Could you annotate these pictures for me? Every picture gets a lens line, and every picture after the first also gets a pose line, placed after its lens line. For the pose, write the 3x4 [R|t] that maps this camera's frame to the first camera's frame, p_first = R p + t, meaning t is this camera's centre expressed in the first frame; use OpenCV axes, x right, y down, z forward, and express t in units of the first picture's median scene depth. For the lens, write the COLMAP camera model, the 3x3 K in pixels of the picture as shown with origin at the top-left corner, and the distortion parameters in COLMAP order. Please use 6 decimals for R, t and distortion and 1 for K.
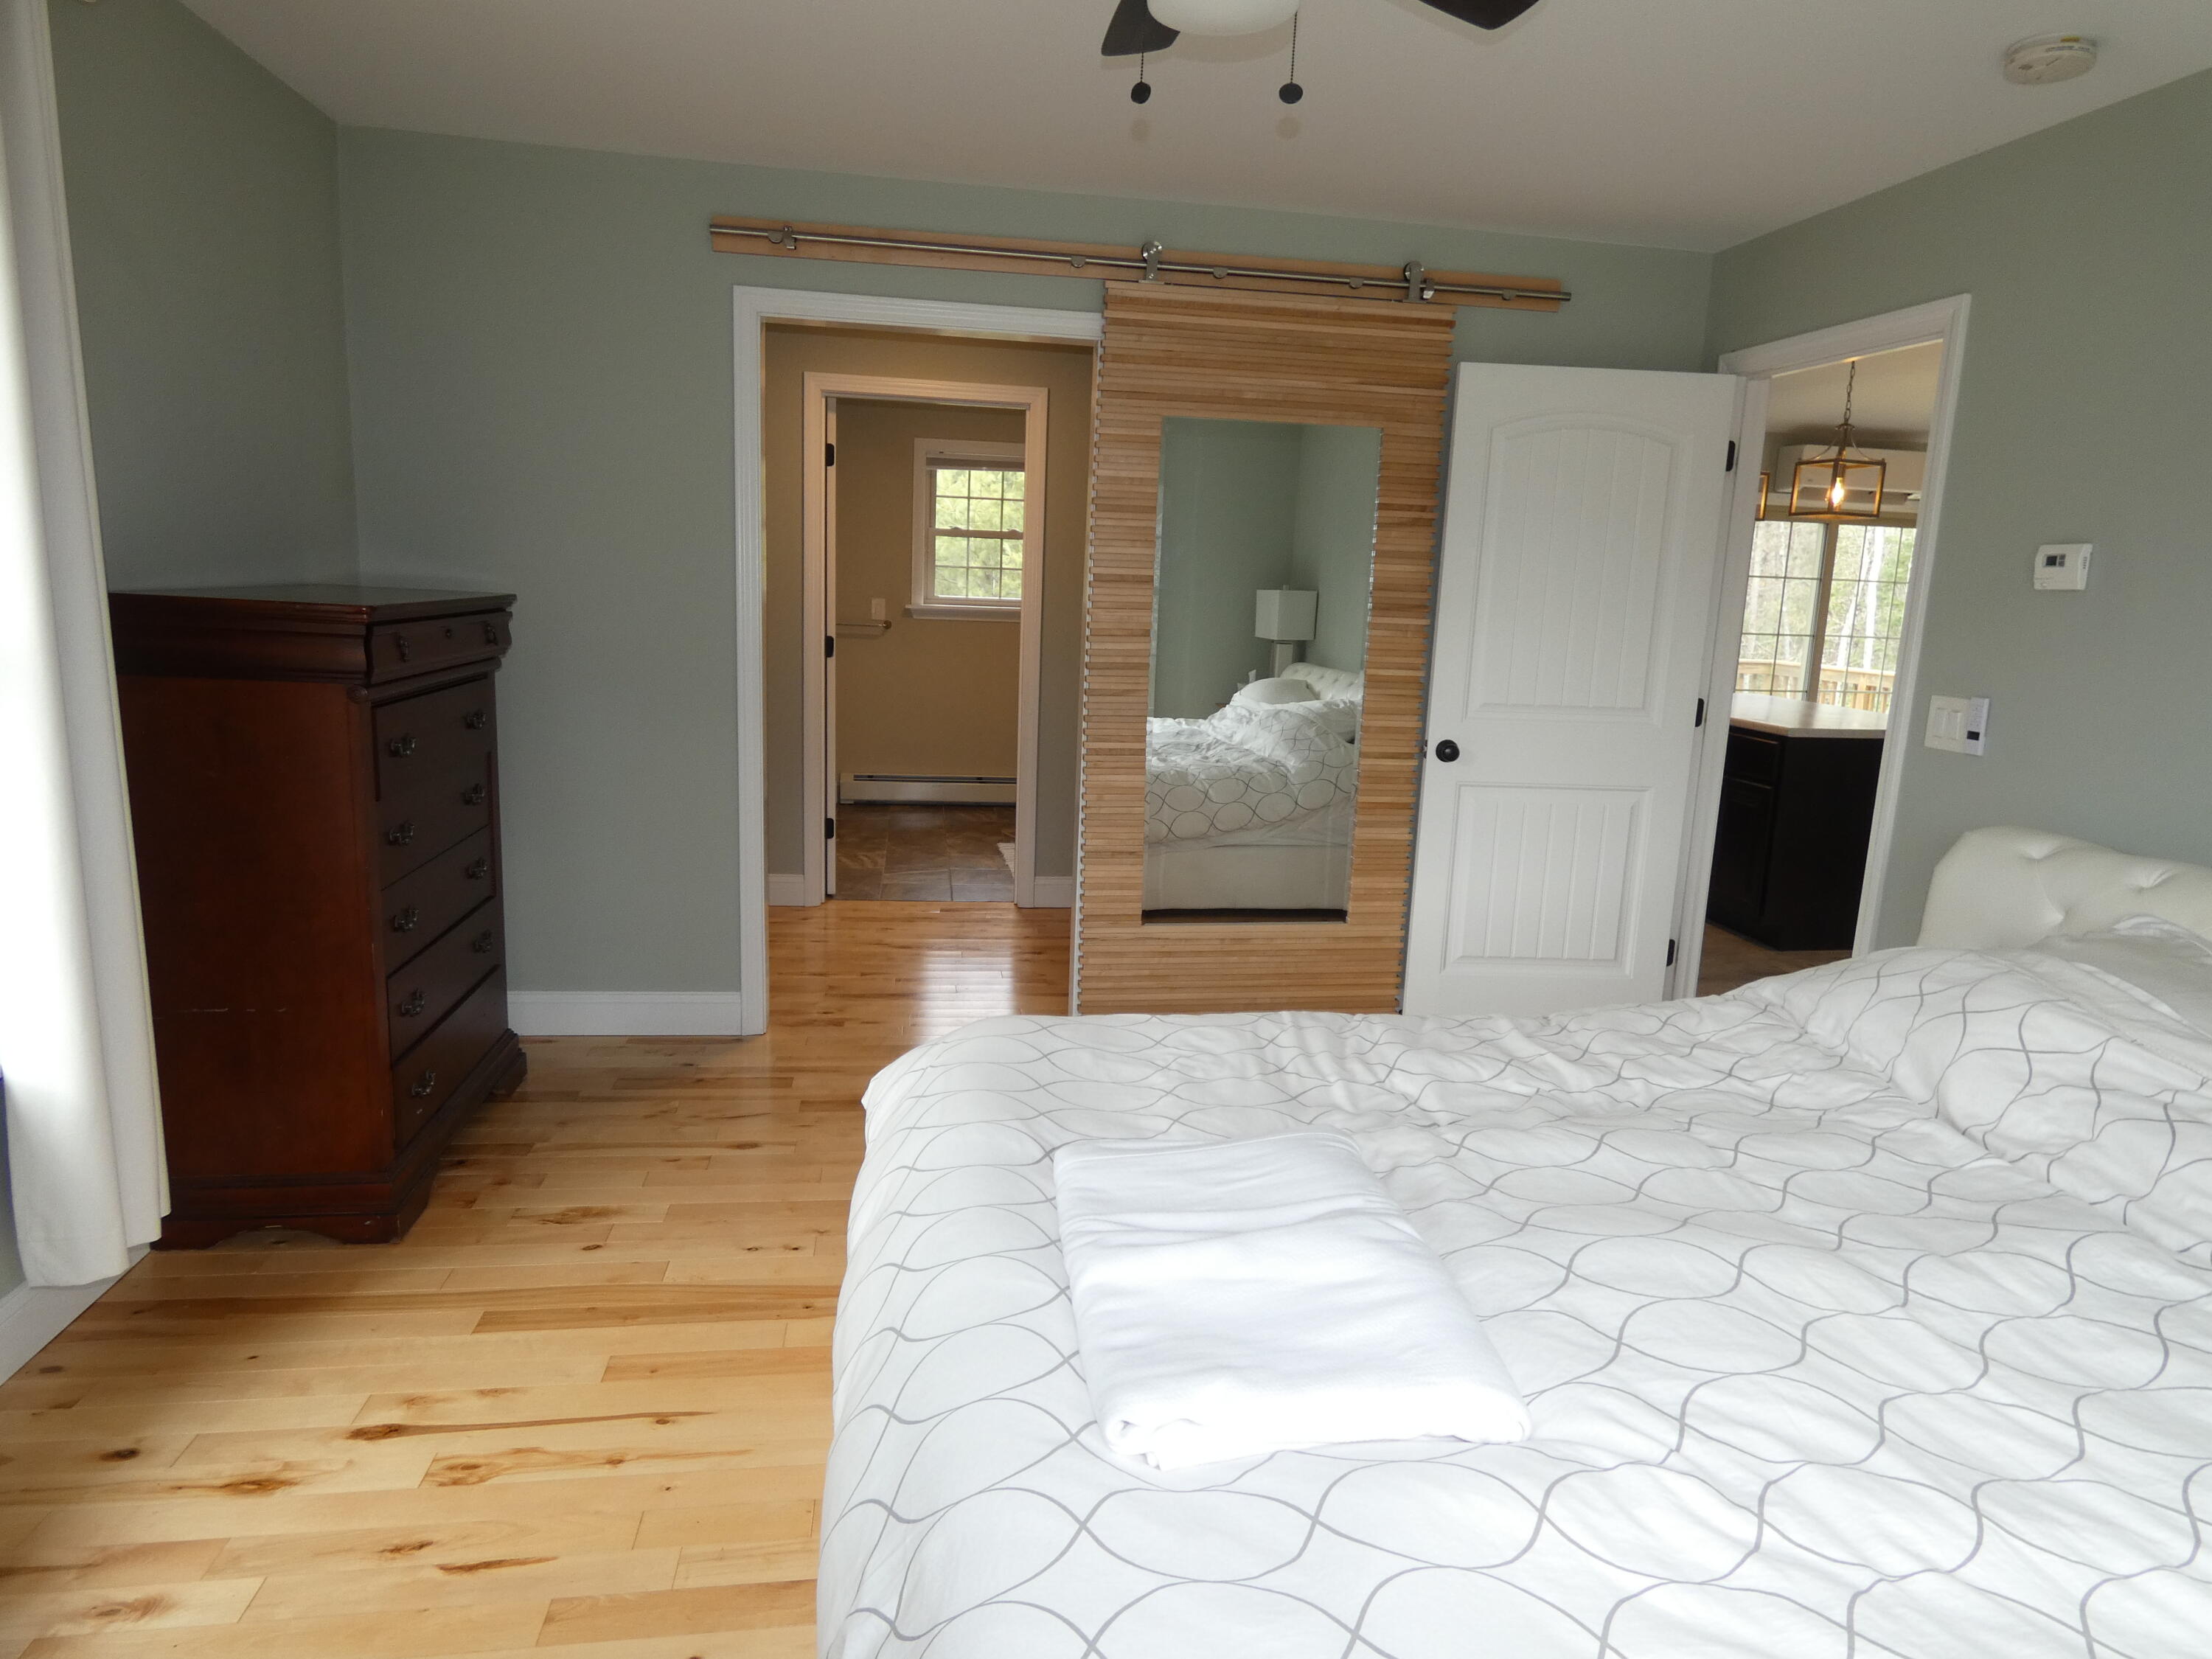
lens RADIAL K [[1329.4, 0, 1129.1], [0, 1329.4, 816.9], [0, 0, 1]] dist [-0.008478, 0.009037]
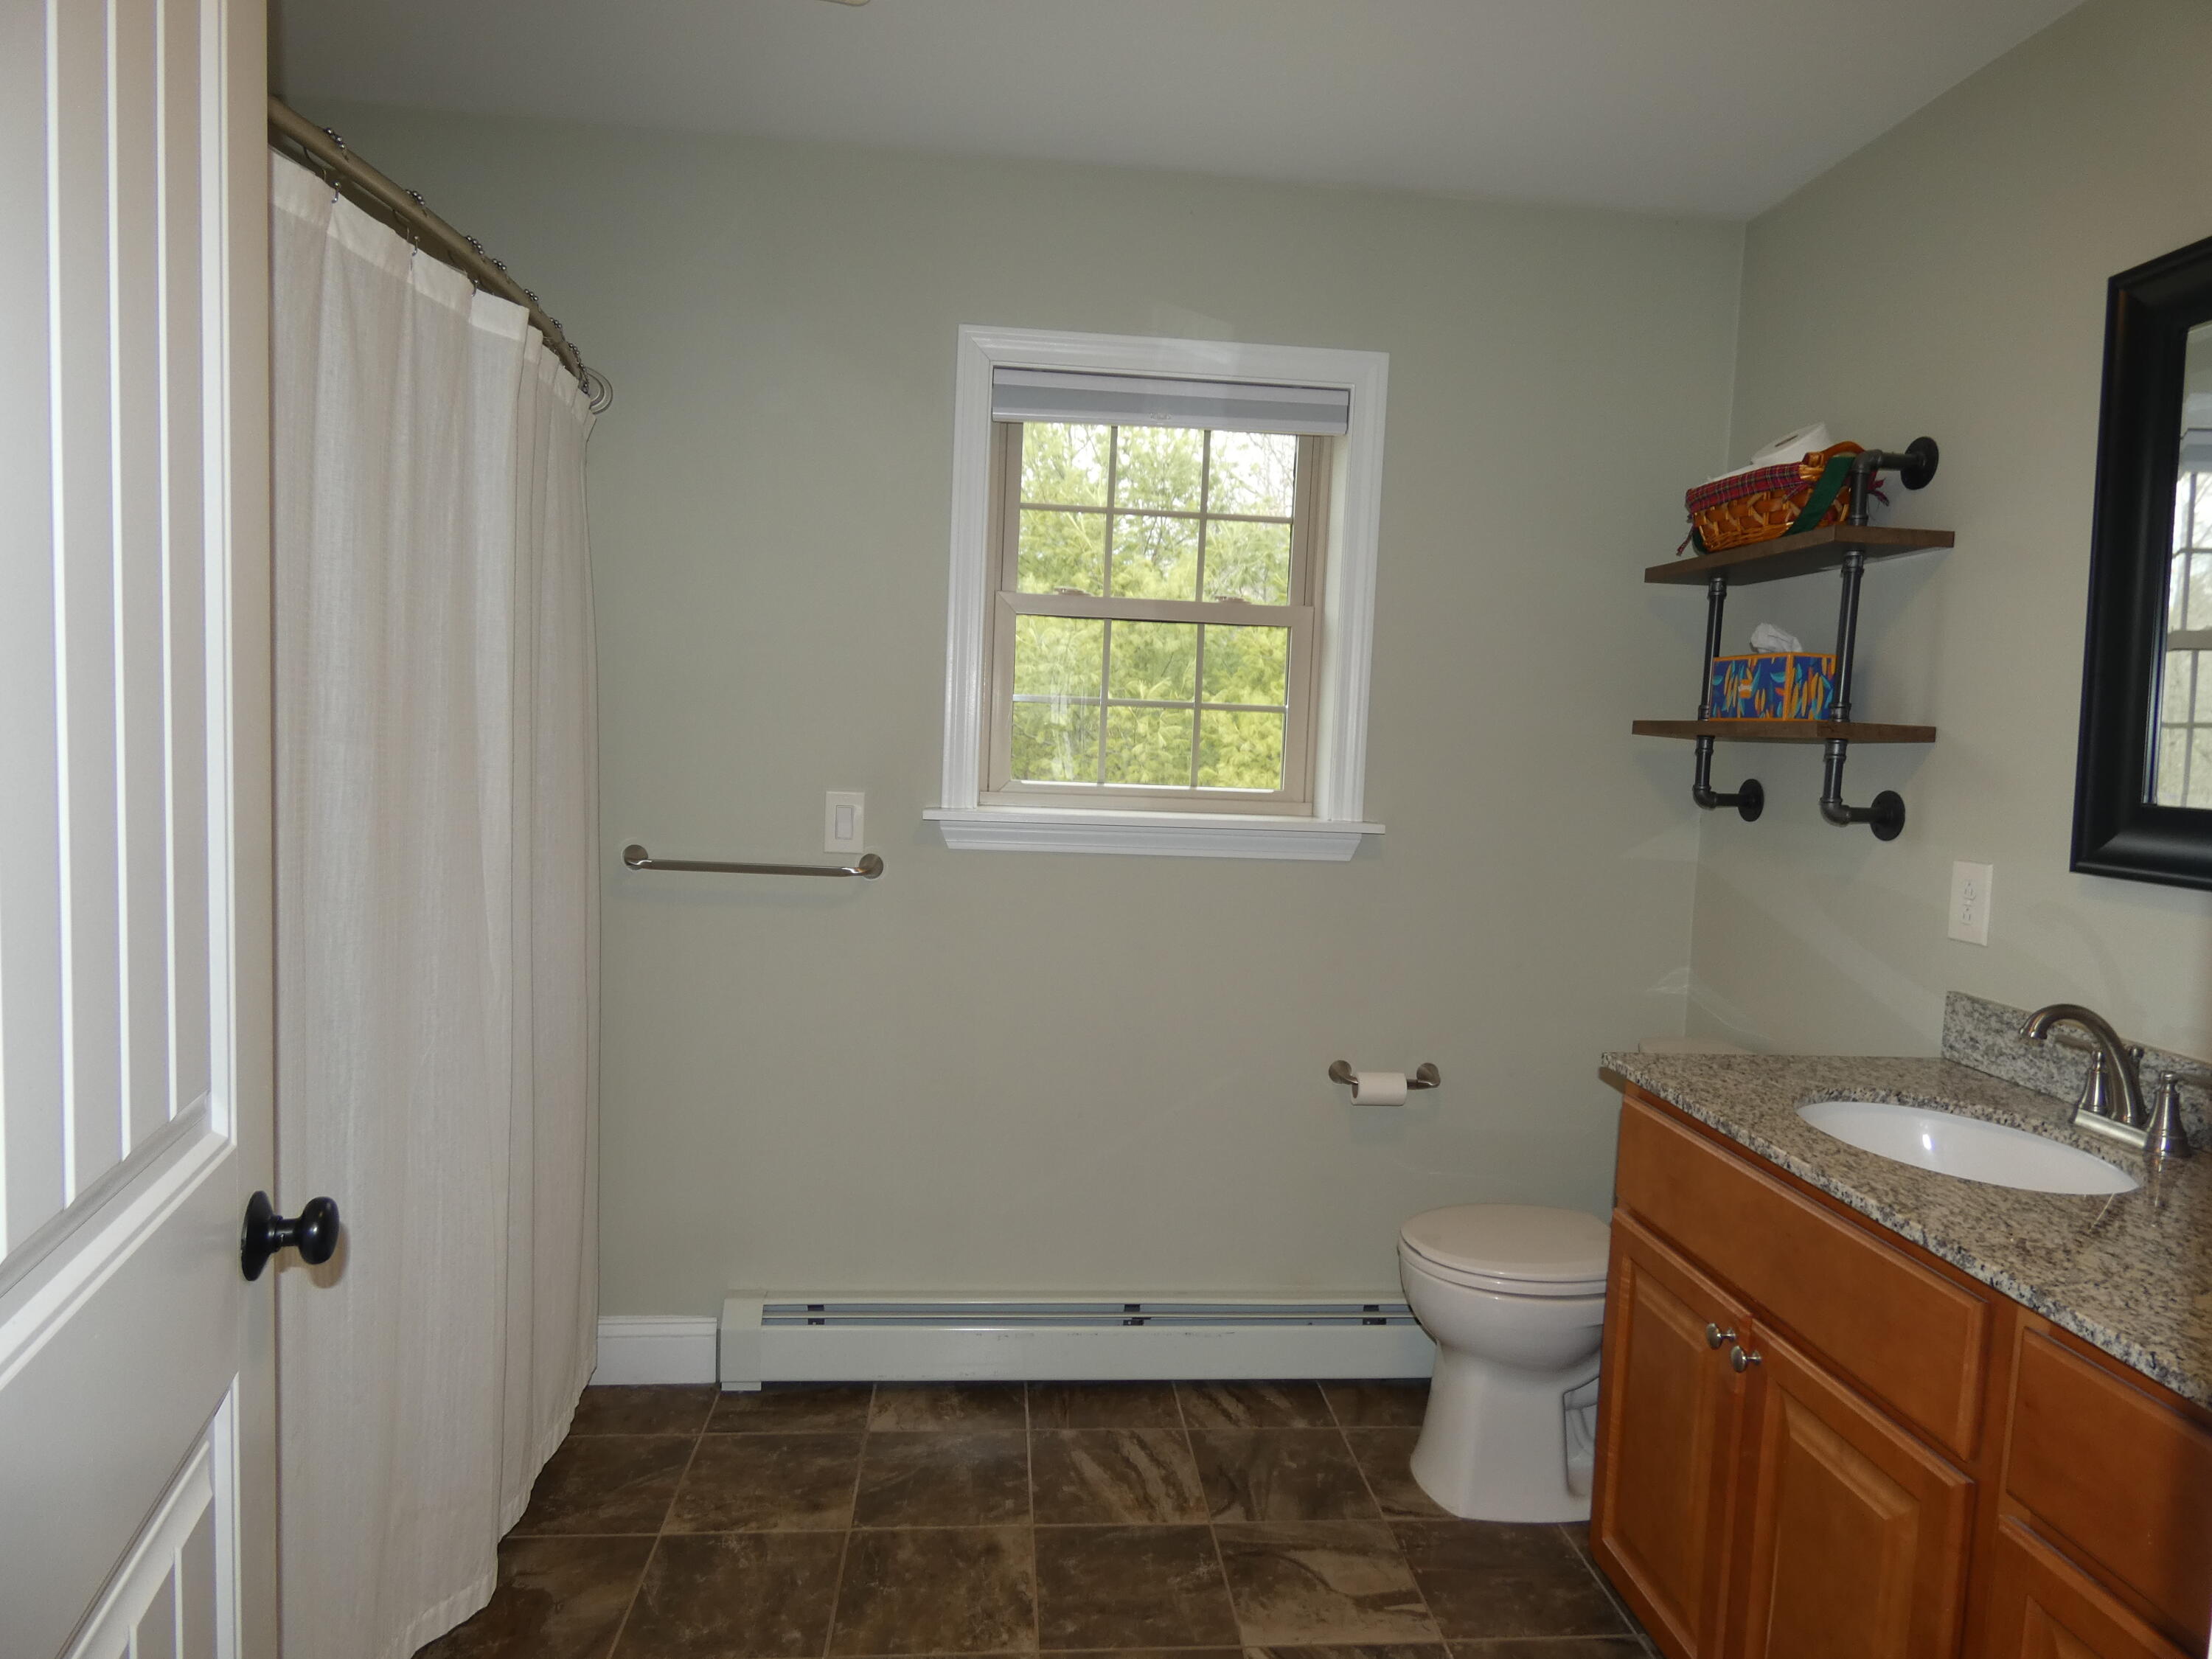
lens RADIAL K [[1329.4, 0, 1106.9], [0, 1329.4, 827.4], [0, 0, 1]] dist [-0.008478, 0.009037]
pose [[0.997500, 0.002492, -0.070621, -0.190872], [-0.010008, 0.994285, -0.106287, -0.233269], [0.069952, 0.106728, 0.991824, 1.300569]]
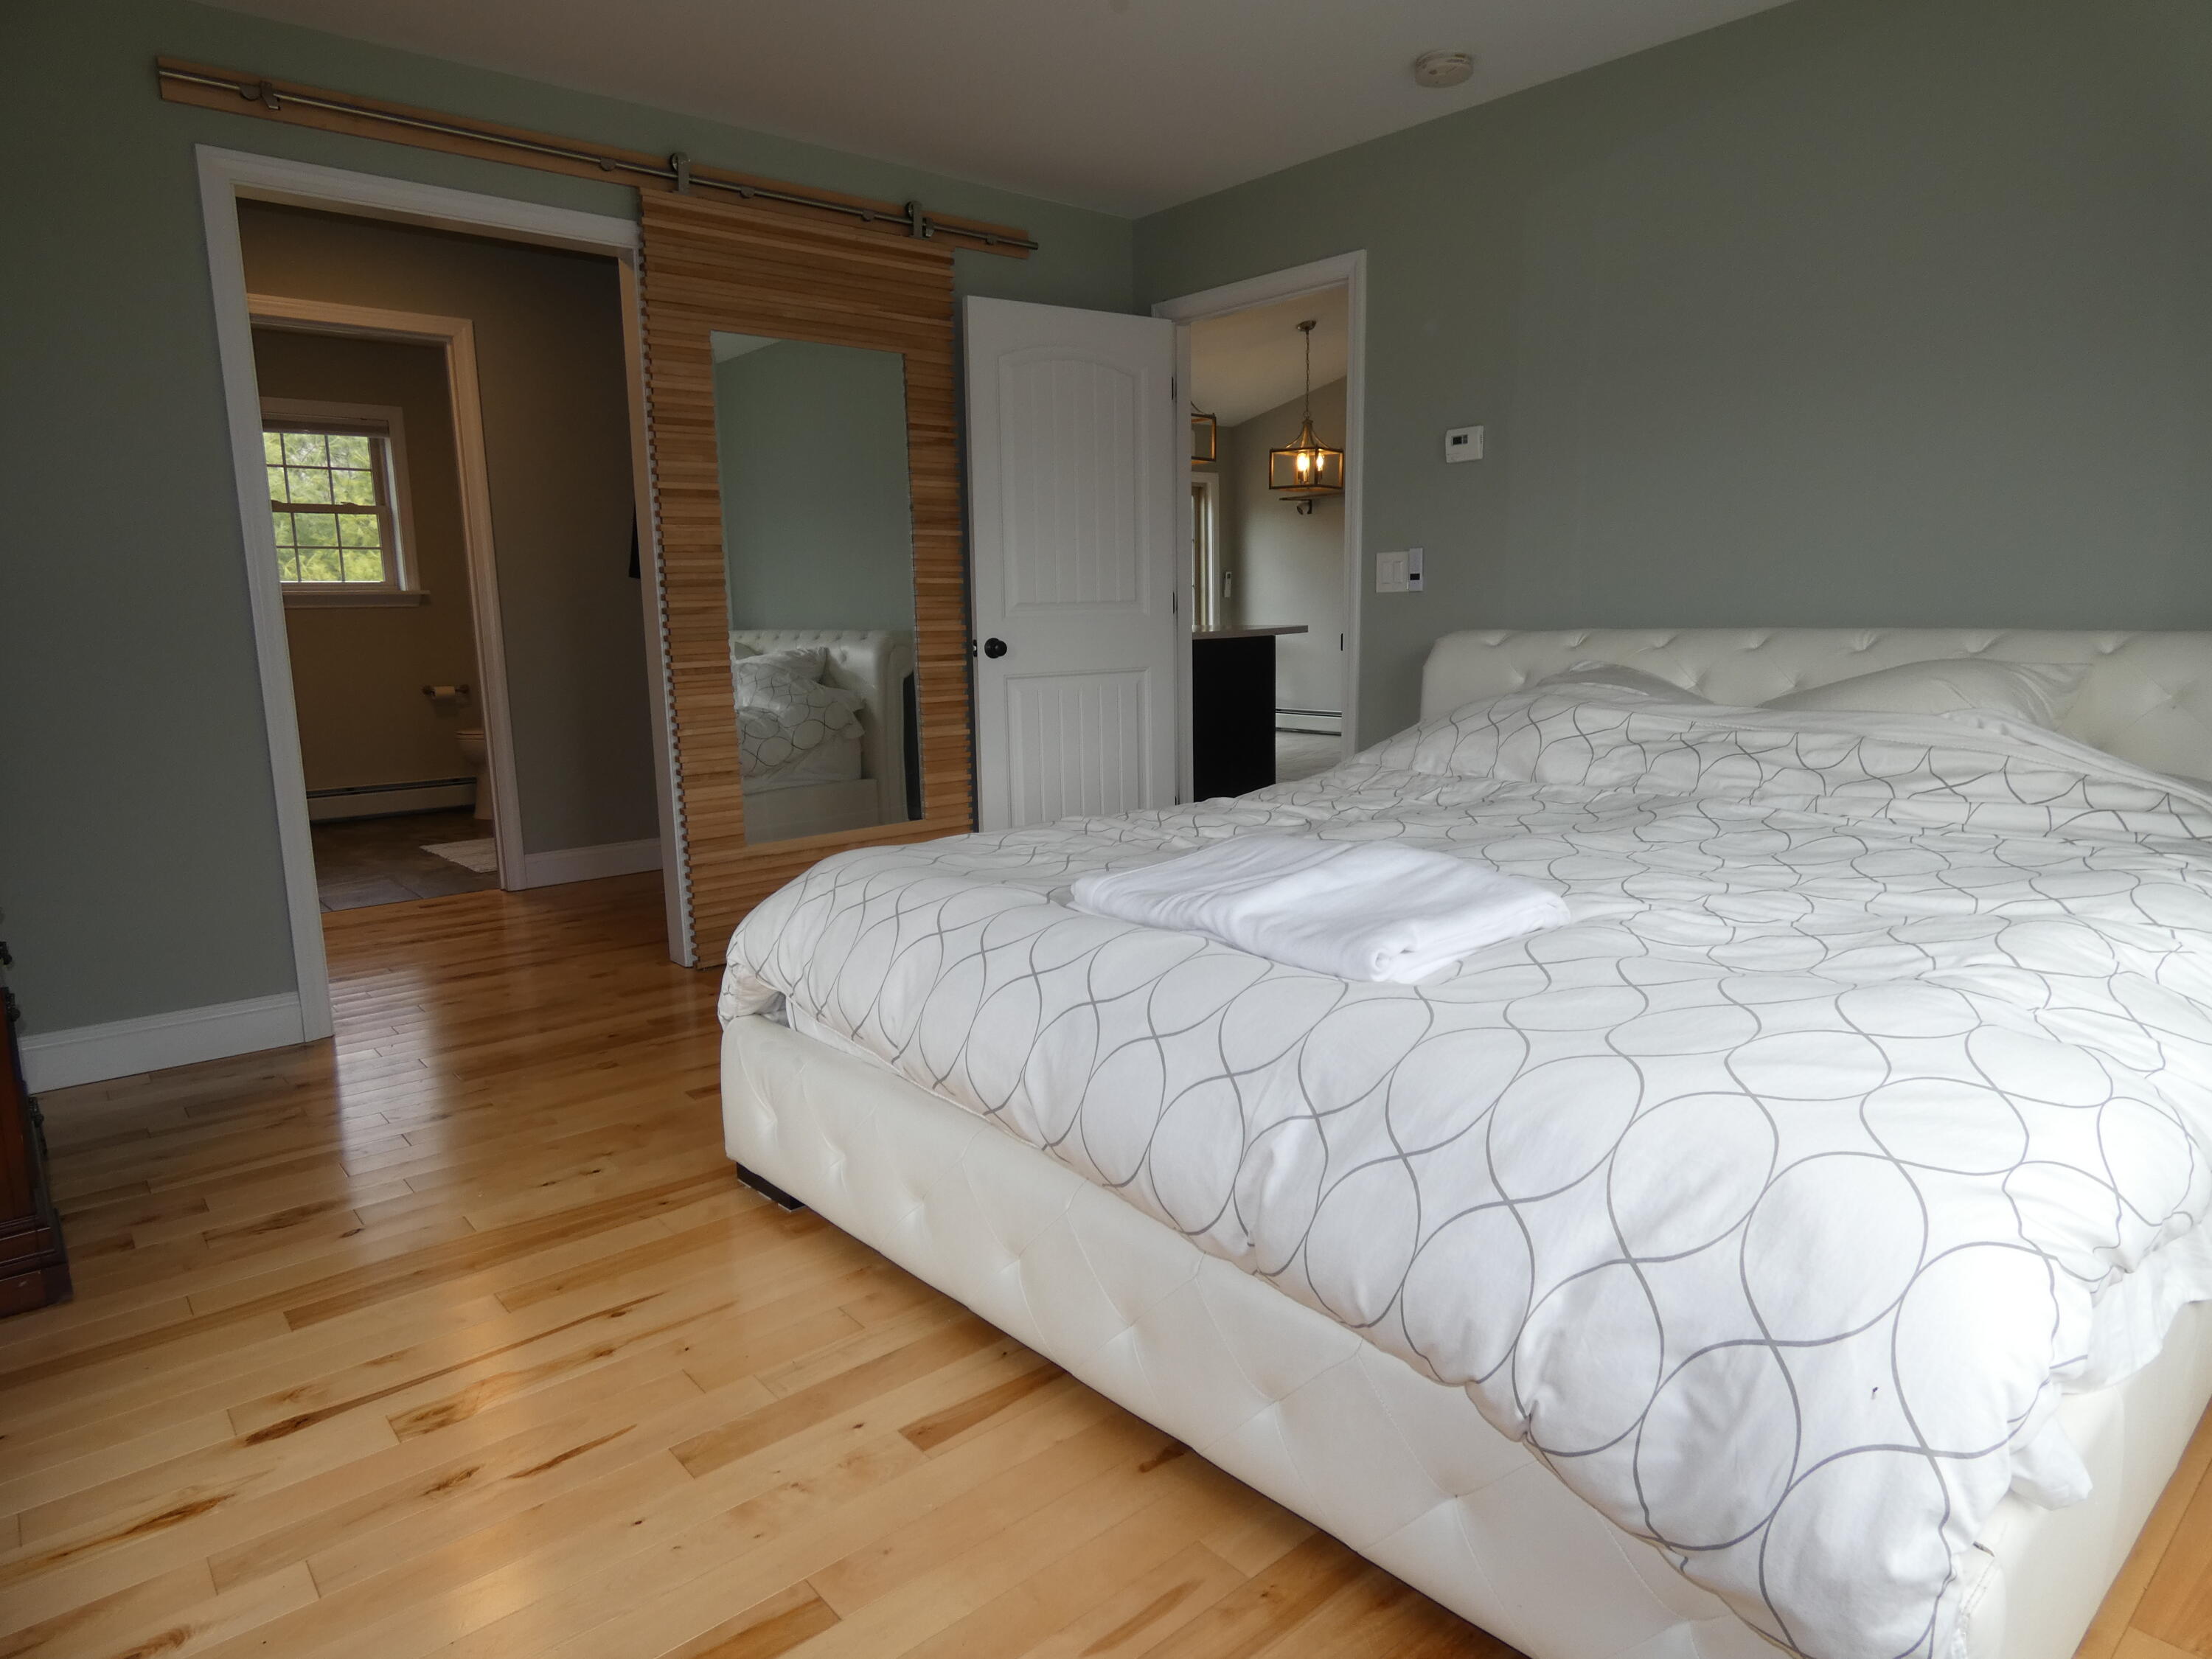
lens RADIAL K [[1329.4, 0, 1113.0], [0, 1329.4, 824.9], [0, 0, 1]] dist [-0.008478, 0.009037]
pose [[0.848605, -0.143267, 0.509259, -0.270966], [0.146281, 0.988646, 0.034374, 0.075062], [-0.508401, 0.045325, 0.859927, 0.000979]]
